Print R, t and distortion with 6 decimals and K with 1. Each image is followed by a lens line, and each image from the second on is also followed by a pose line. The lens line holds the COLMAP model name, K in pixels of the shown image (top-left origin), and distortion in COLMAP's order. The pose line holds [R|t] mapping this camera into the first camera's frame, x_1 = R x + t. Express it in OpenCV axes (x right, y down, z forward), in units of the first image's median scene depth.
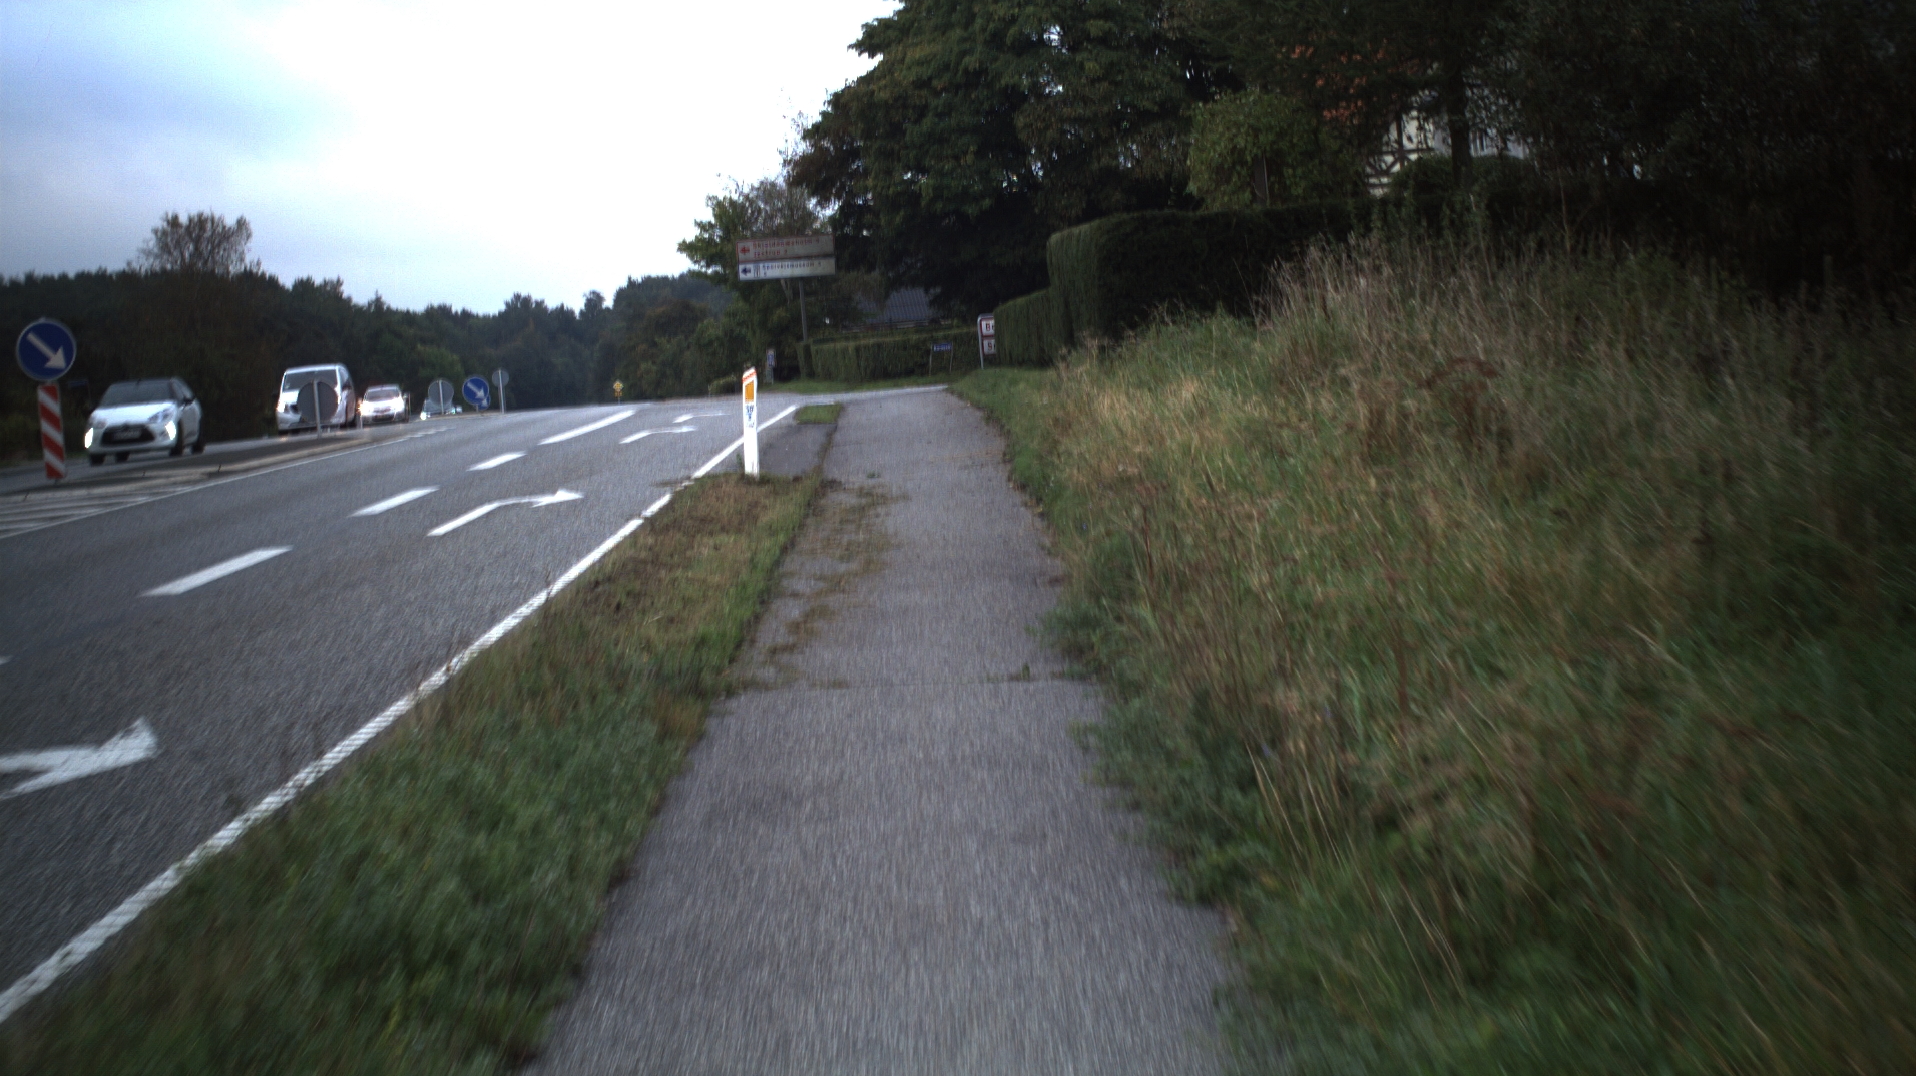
lens RADIAL K [[3348.0, 0, 945.1], [0, 3348.0, 540.4], [0, 0, 1]] dist [-0.247238, 0.000000]
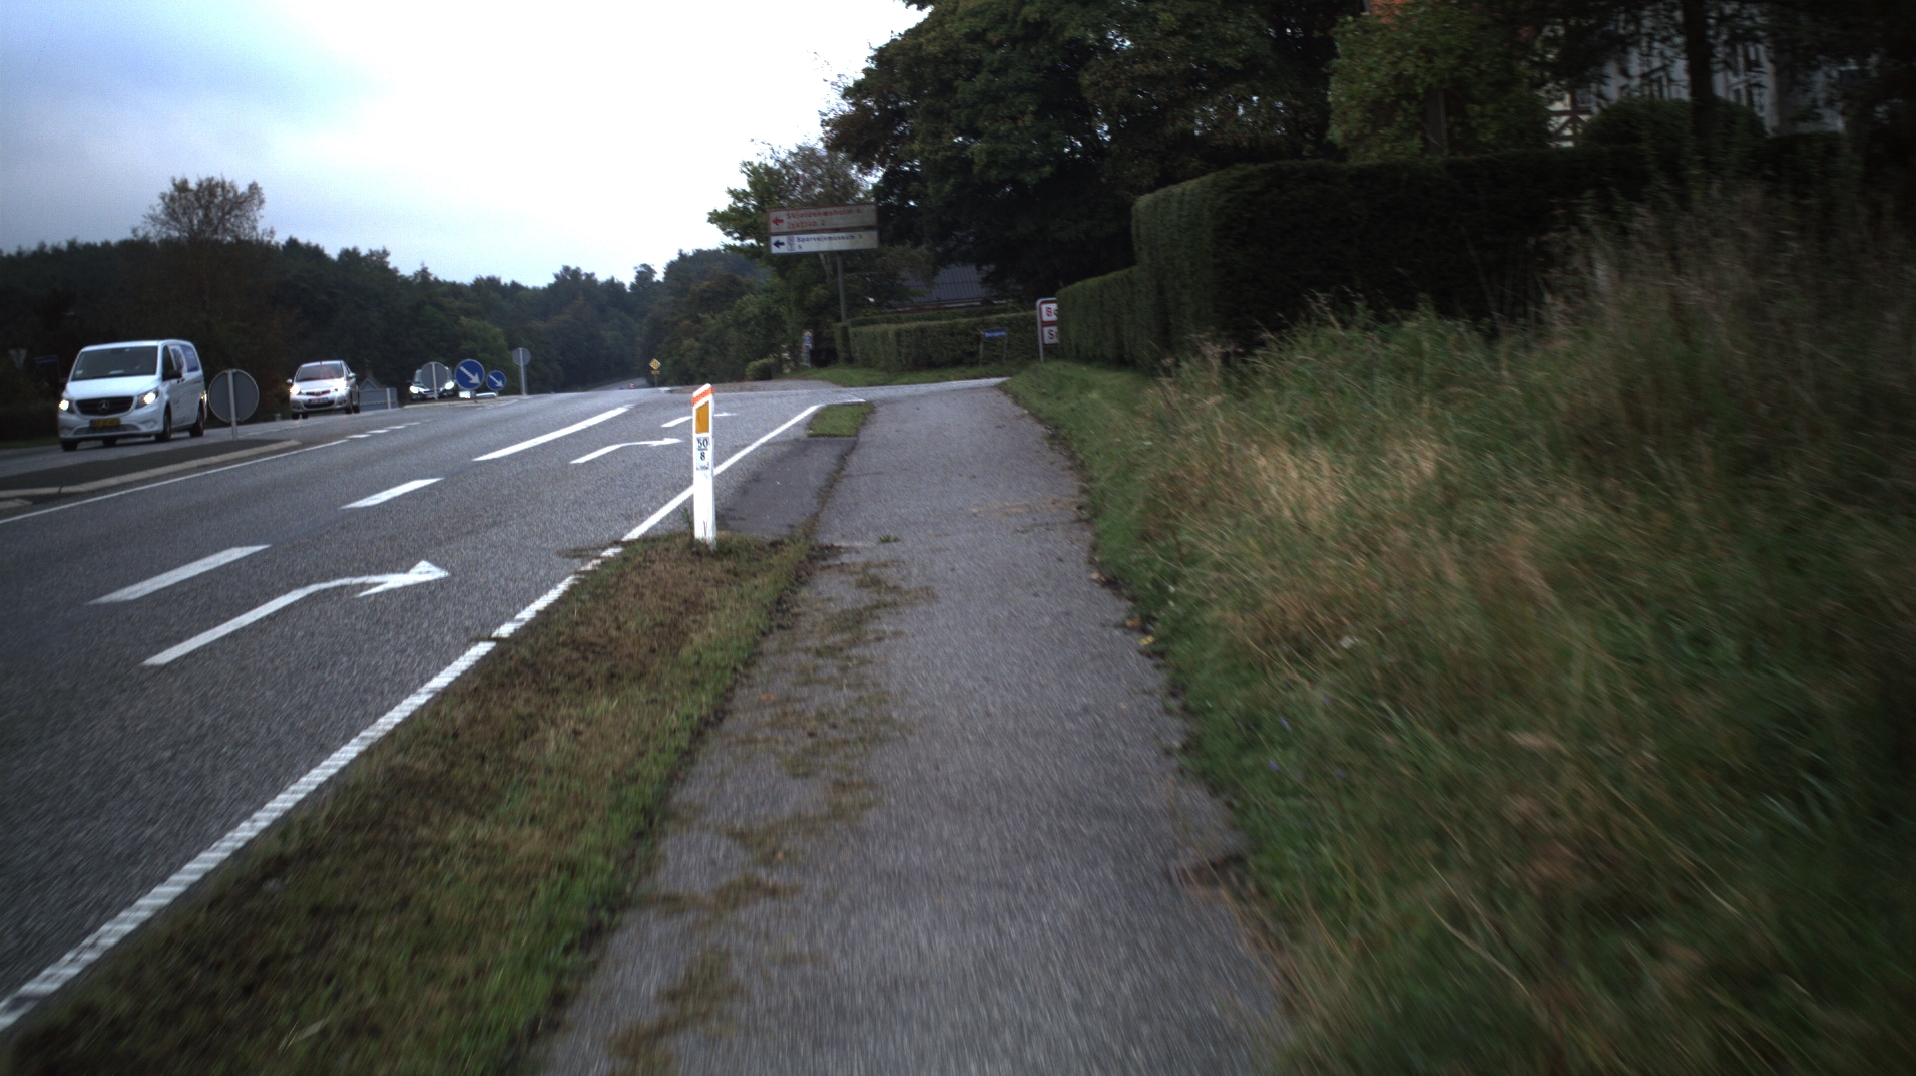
lens RADIAL K [[3348.0, 0, 952.7], [0, 3348.0, 529.9], [0, 0, 1]] dist [-0.247238, 0.000000]
pose [[0.999853, 0.010708, -0.013422, 0.000379], [-0.010655, 0.999935, 0.004005, -0.010104], [0.013464, -0.003862, 0.999902, 0.131860]]
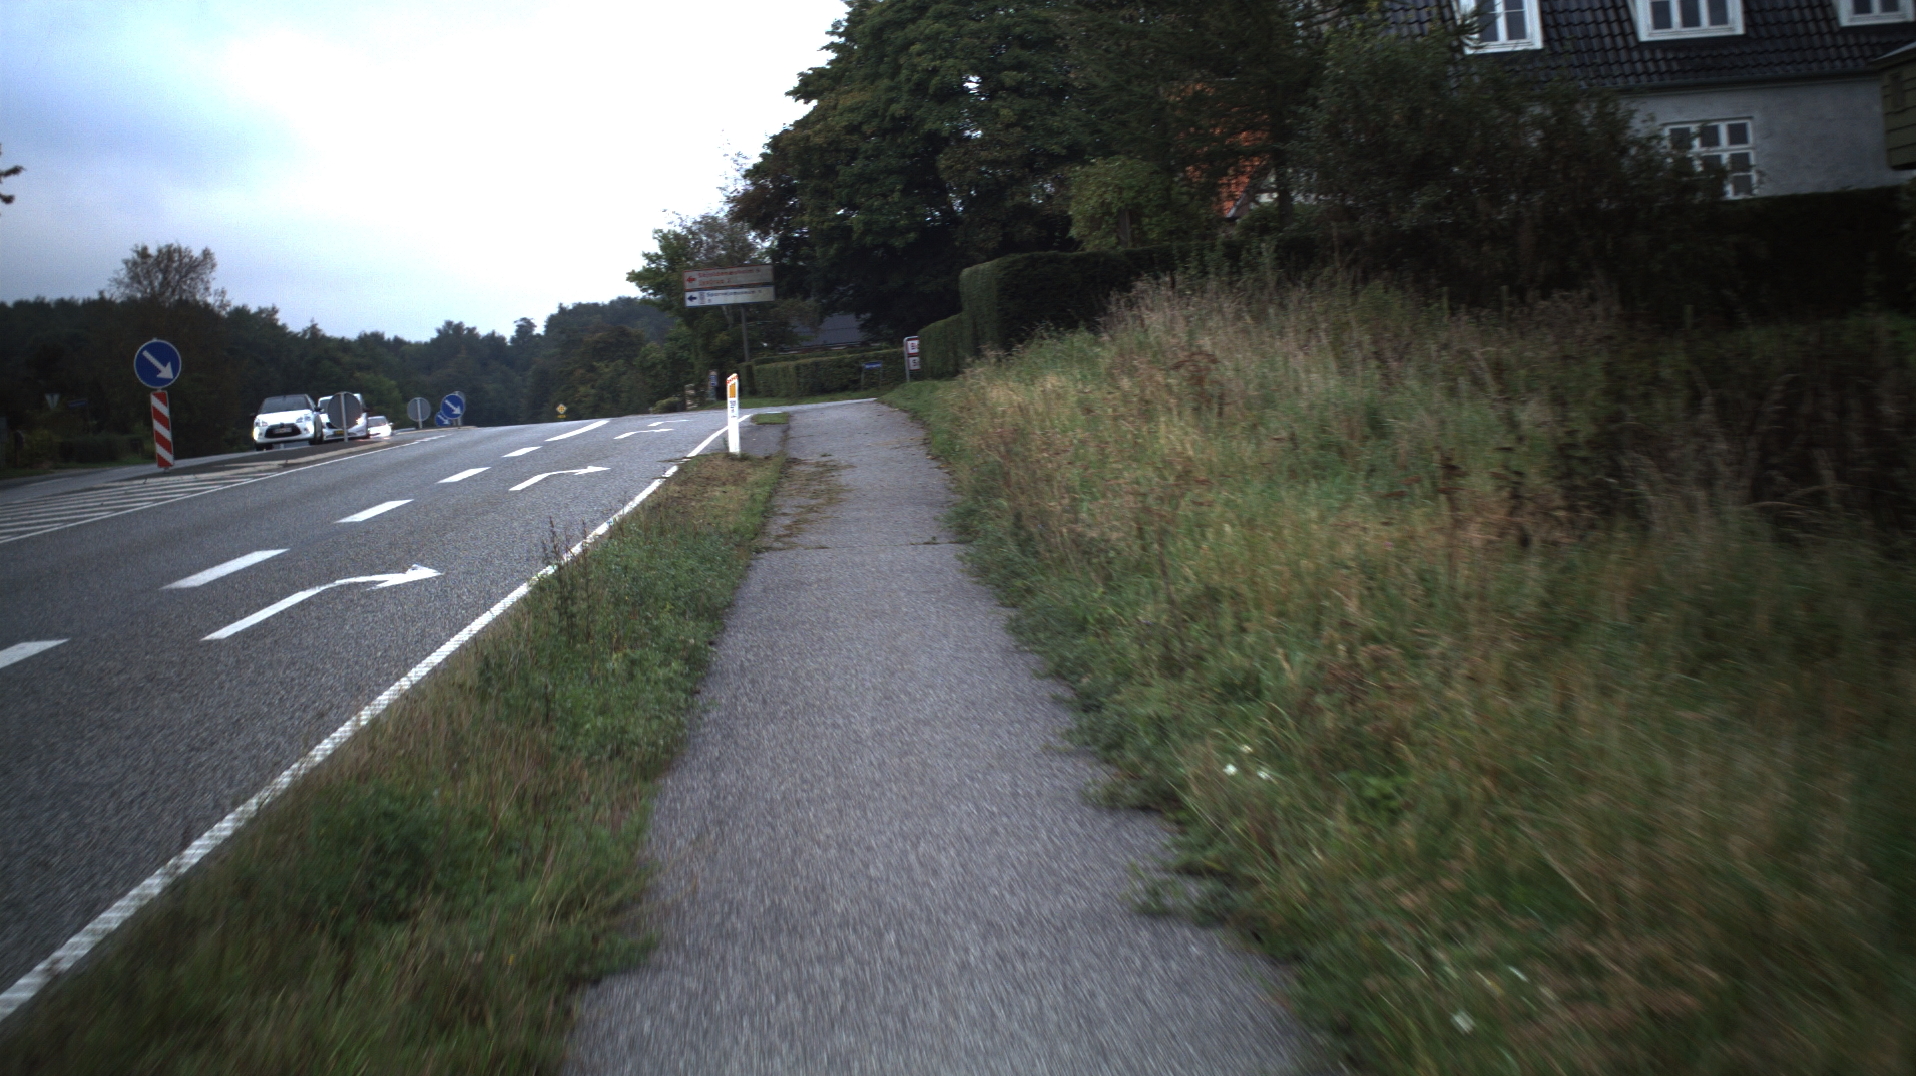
lens RADIAL K [[3348.0, 0, 968.8], [0, 3348.0, 535.2], [0, 0, 1]] dist [-0.247238, 0.000000]
pose [[0.999575, -0.004870, 0.028759, -0.001265], [0.005134, 0.999945, -0.009114, 0.010182], [-0.028713, 0.009257, 0.999545, -0.132275]]
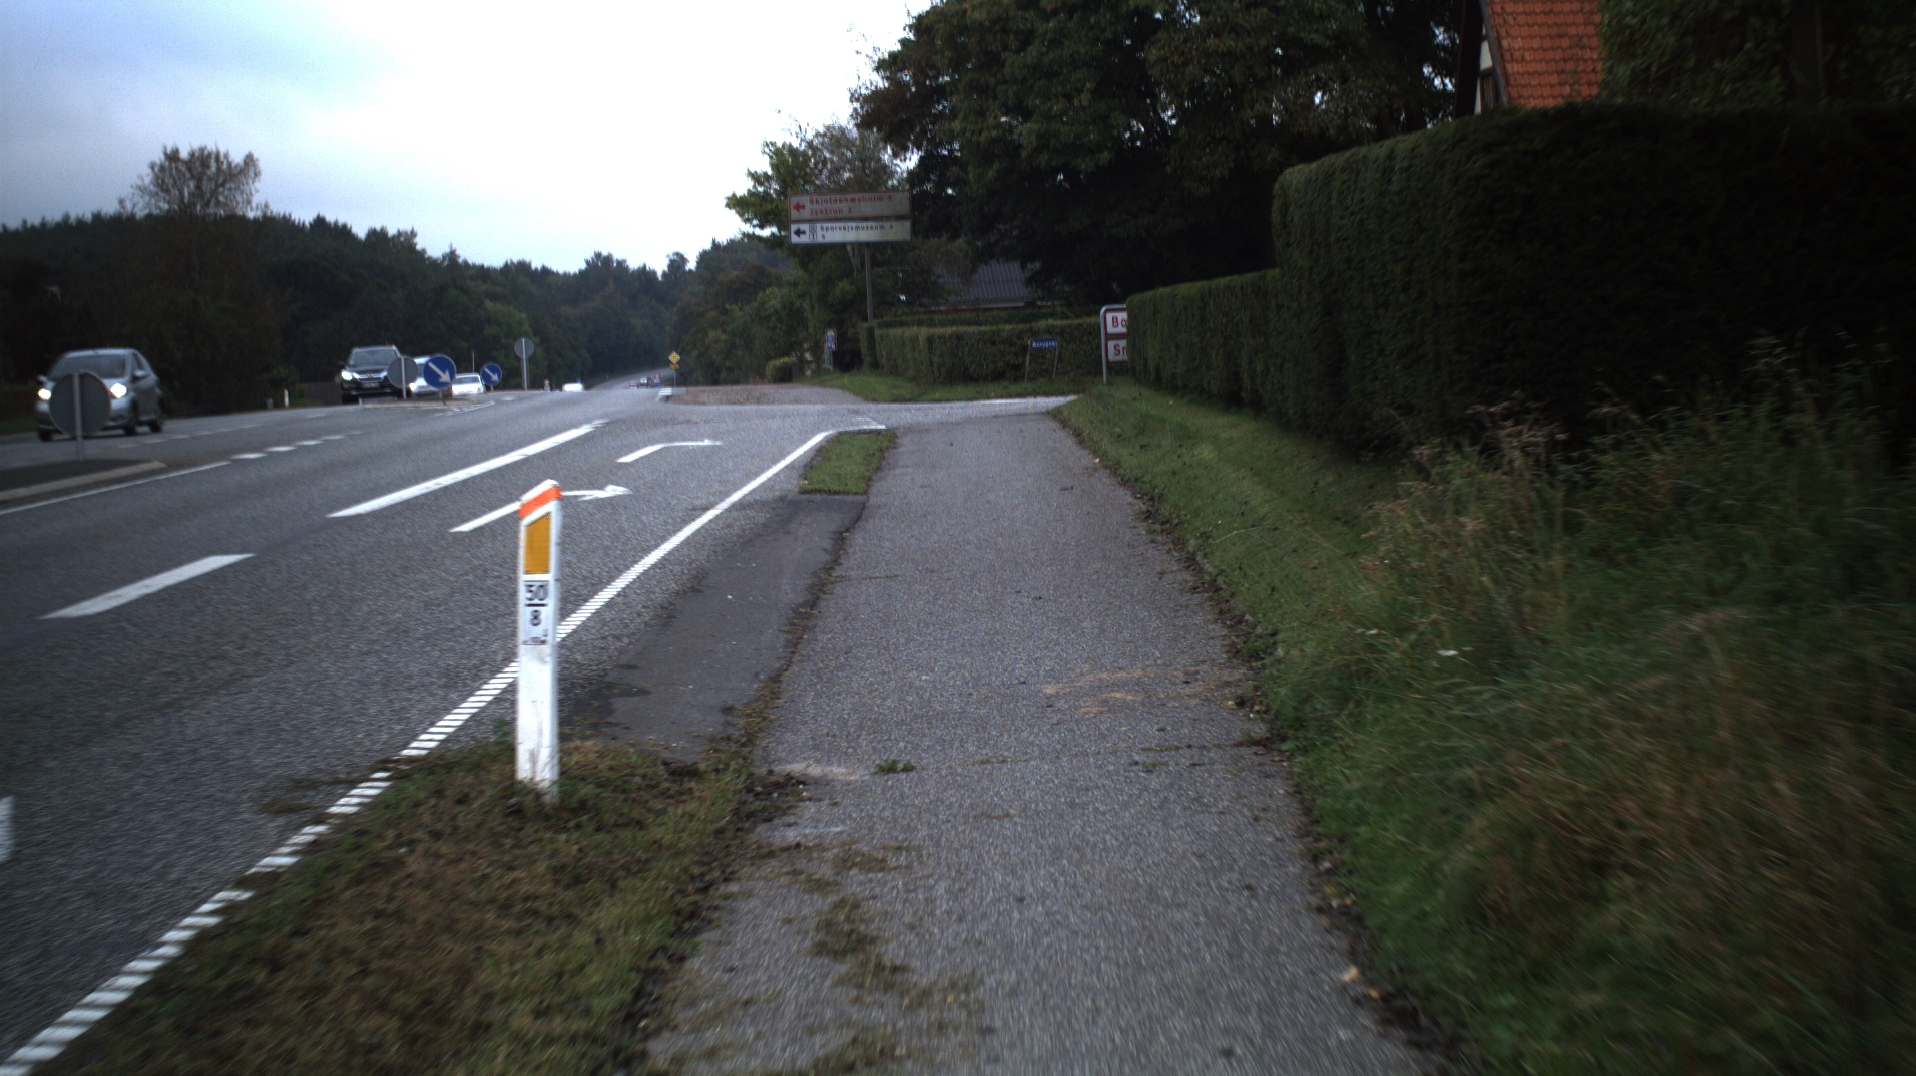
lens RADIAL K [[3348.0, 0, 956.1], [0, 3348.0, 541.1], [0, 0, 1]] dist [-0.247238, 0.000000]
pose [[0.999035, 0.038735, -0.020726, -0.003283], [-0.038564, 0.999219, 0.008581, -0.019849], [0.021042, -0.007774, 0.999748, 0.263566]]
